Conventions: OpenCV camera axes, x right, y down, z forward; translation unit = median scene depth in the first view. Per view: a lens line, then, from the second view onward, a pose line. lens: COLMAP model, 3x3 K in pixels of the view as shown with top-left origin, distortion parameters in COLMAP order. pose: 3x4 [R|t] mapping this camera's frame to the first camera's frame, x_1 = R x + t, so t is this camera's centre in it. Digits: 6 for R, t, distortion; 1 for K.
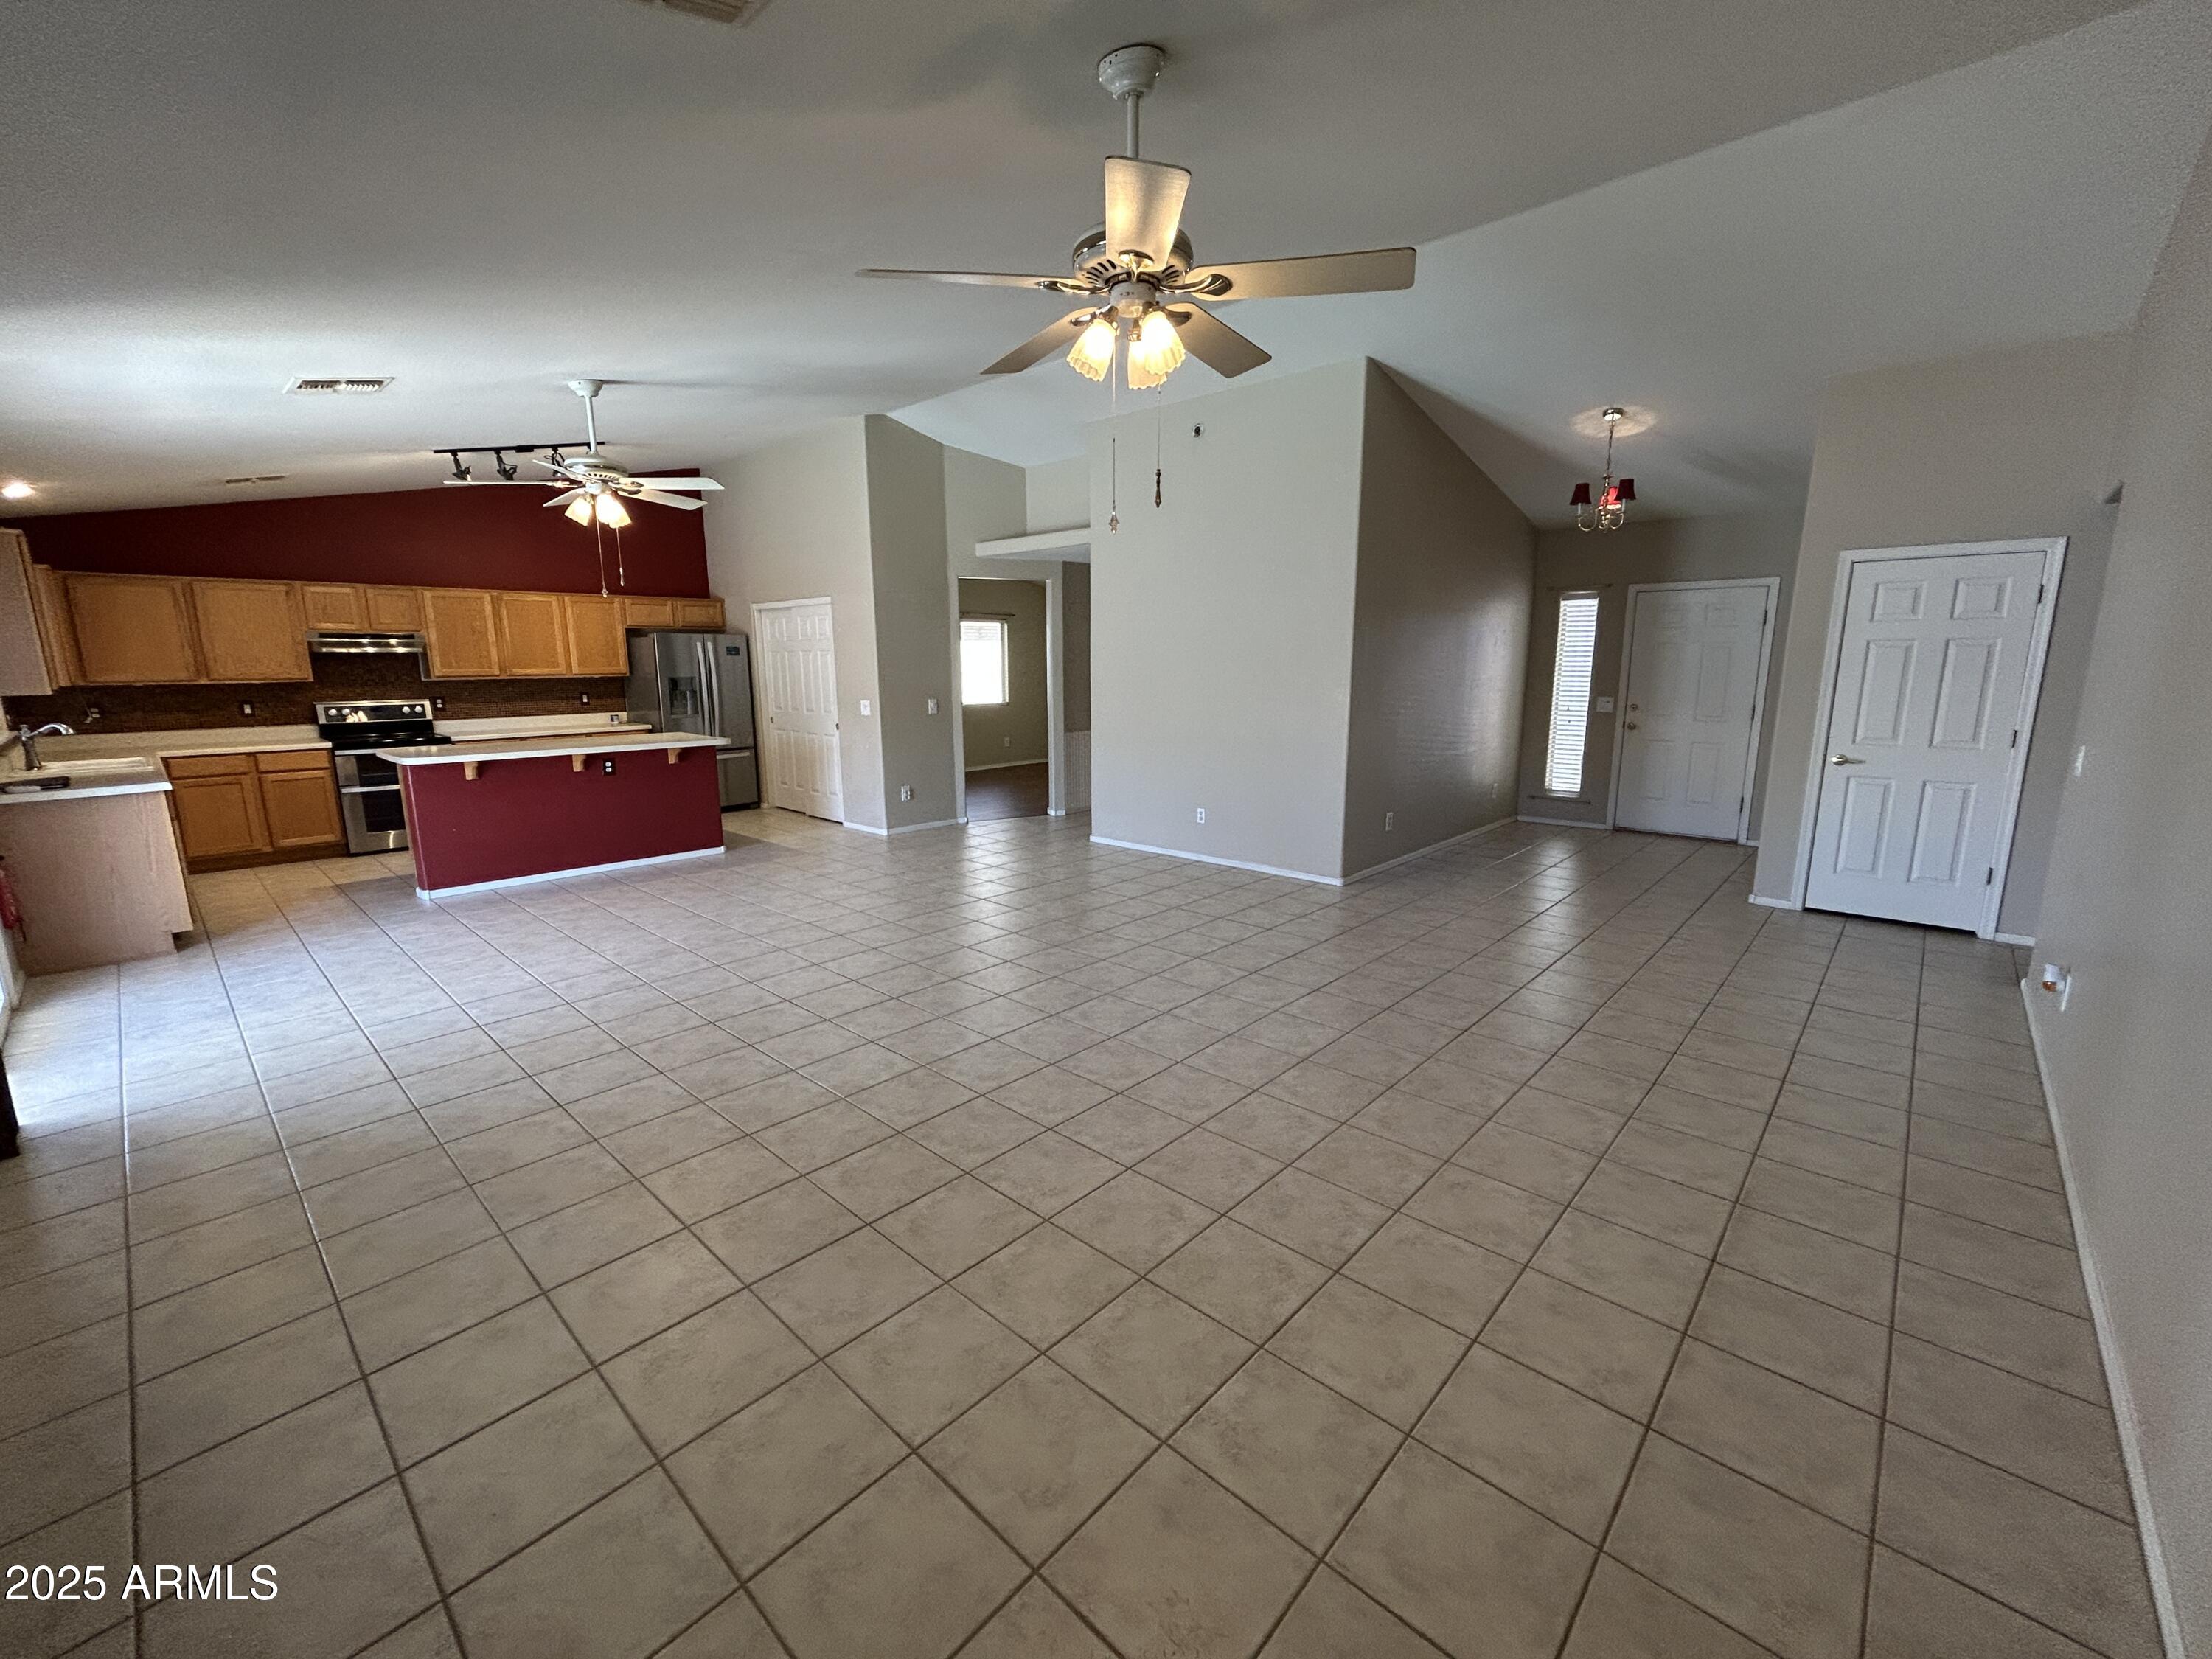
lens RADIAL K [[903.4, 0, 1102.3], [0, 903.4, 828.7], [0, 0, 1]] dist [0.000873, 0.001258]
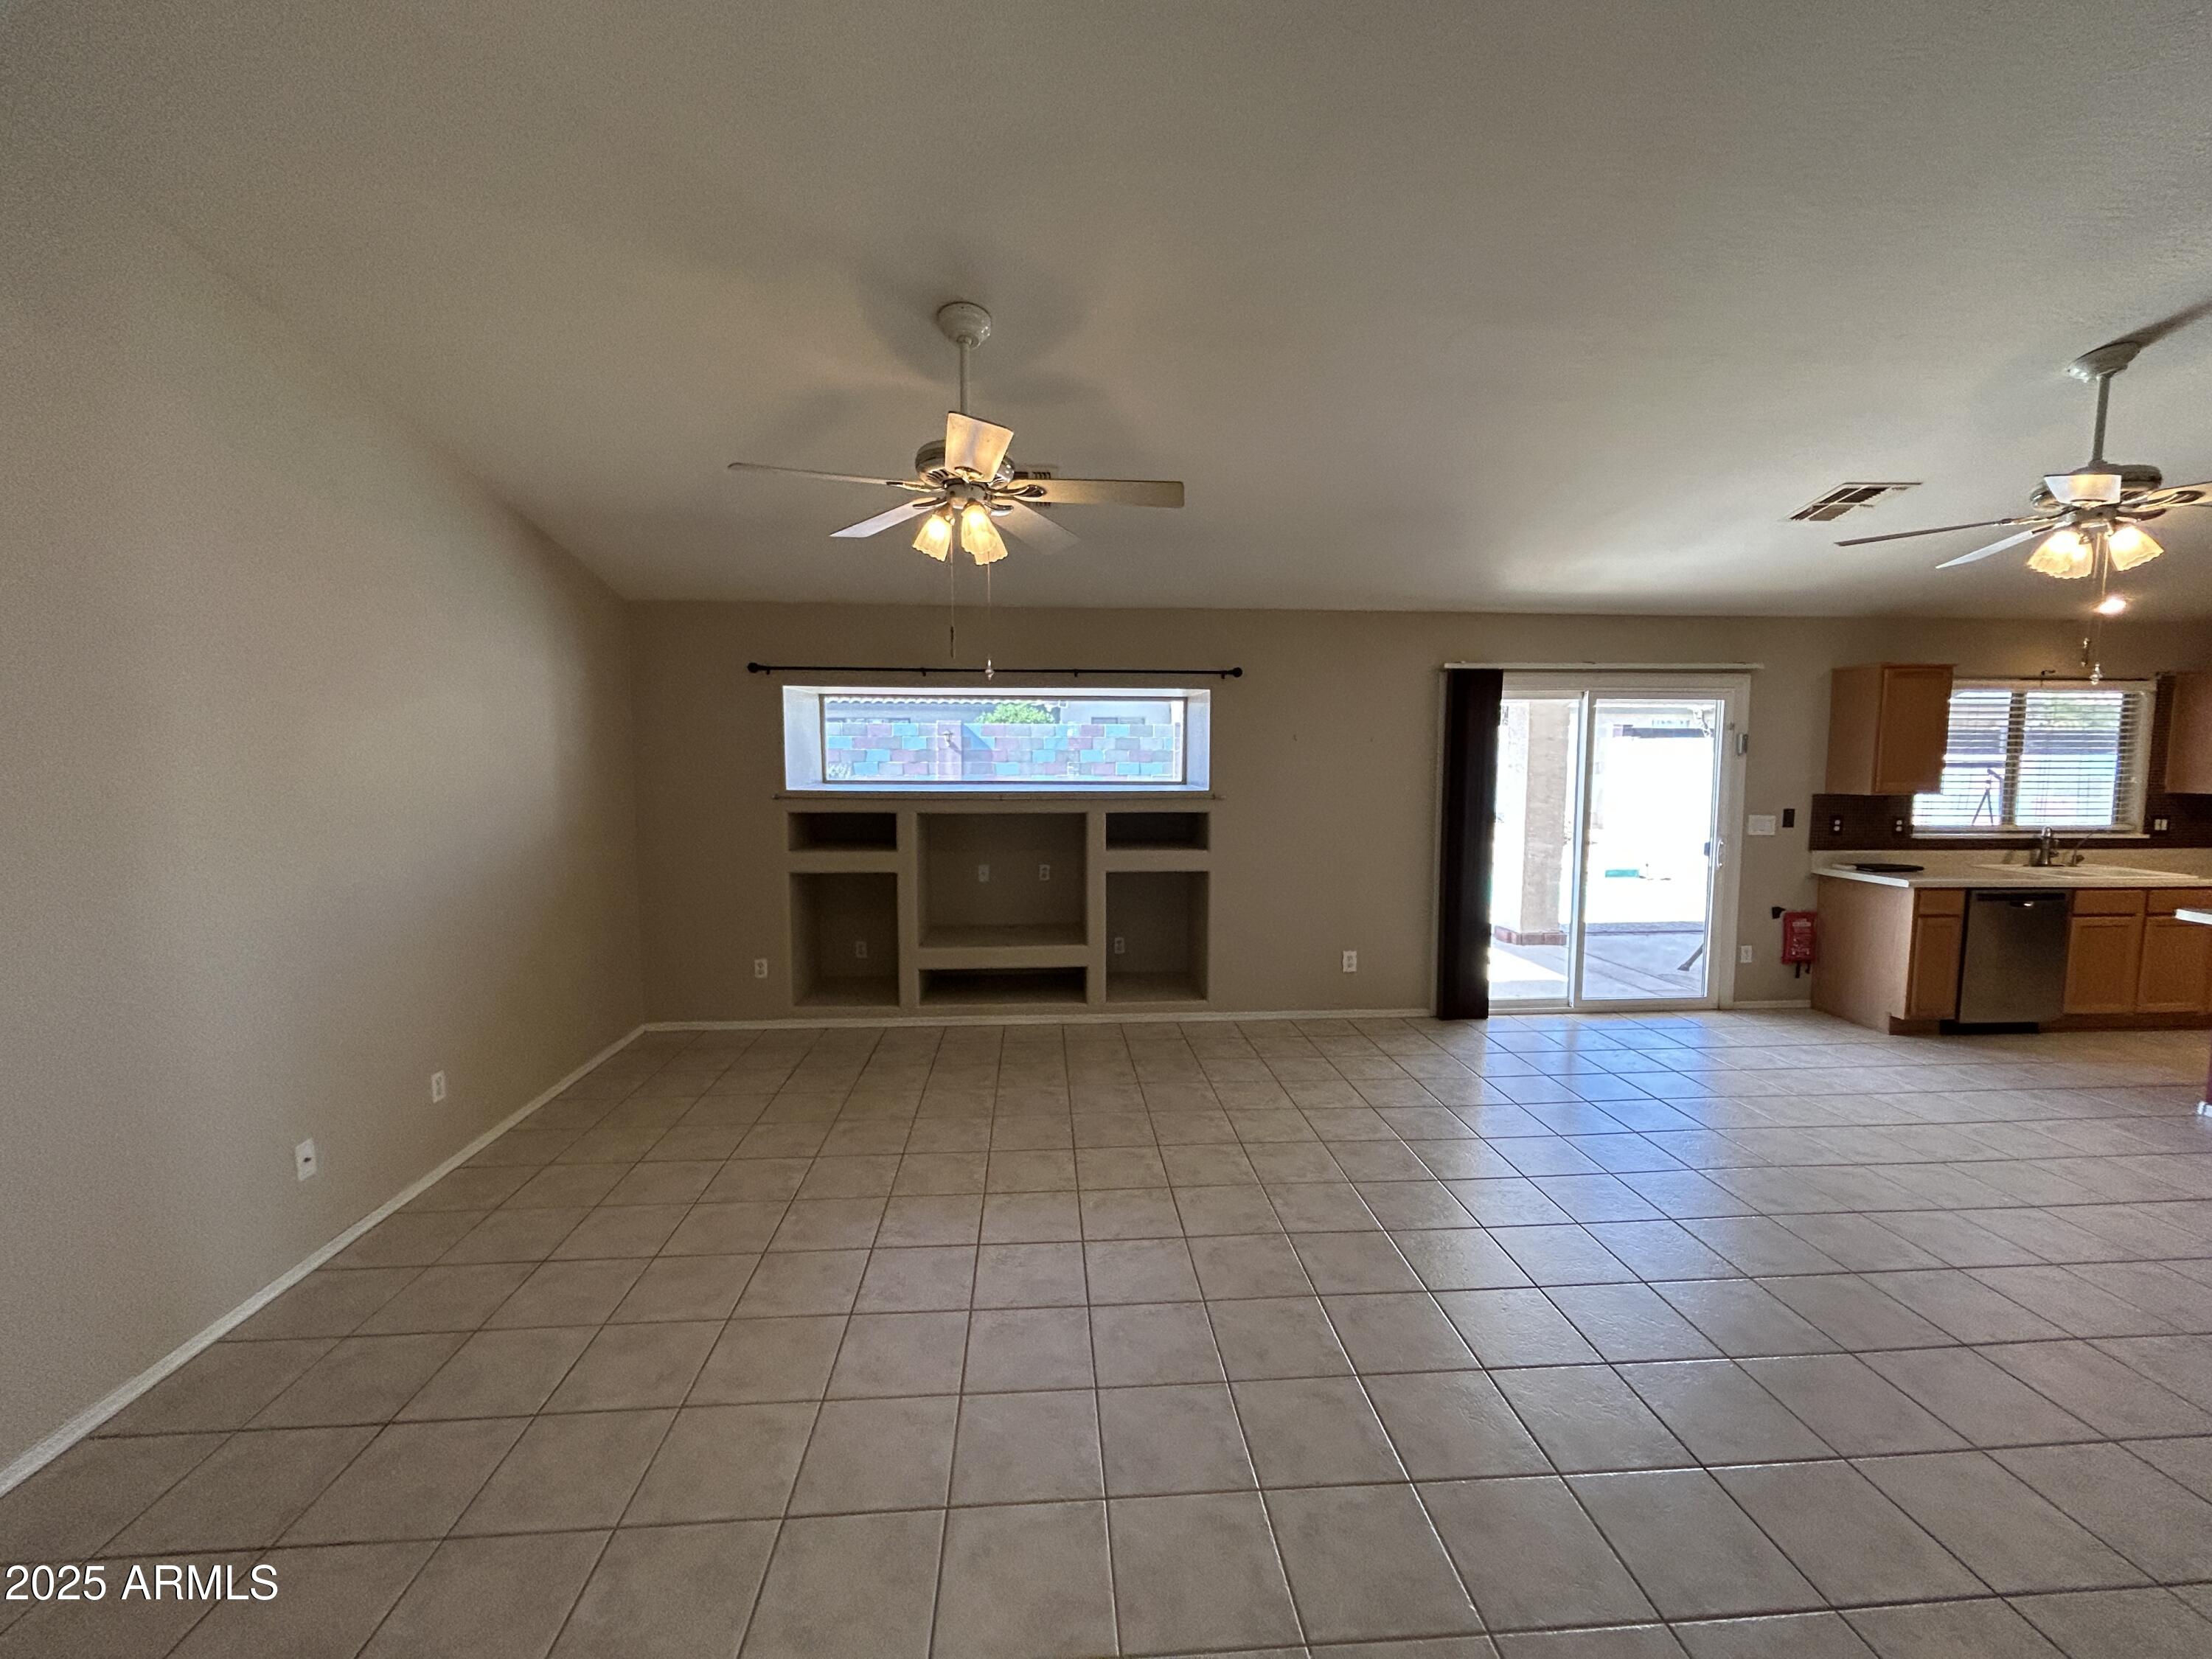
lens RADIAL K [[903.4, 0, 1108.3], [0, 903.4, 824.8], [0, 0, 1]] dist [0.000873, 0.001258]
pose [[-0.676265, 0.069833, -0.733341, 0.262148], [-0.138331, 0.965749, 0.219530, -0.143266], [0.723554, 0.249904, -0.643442, 0.640970]]
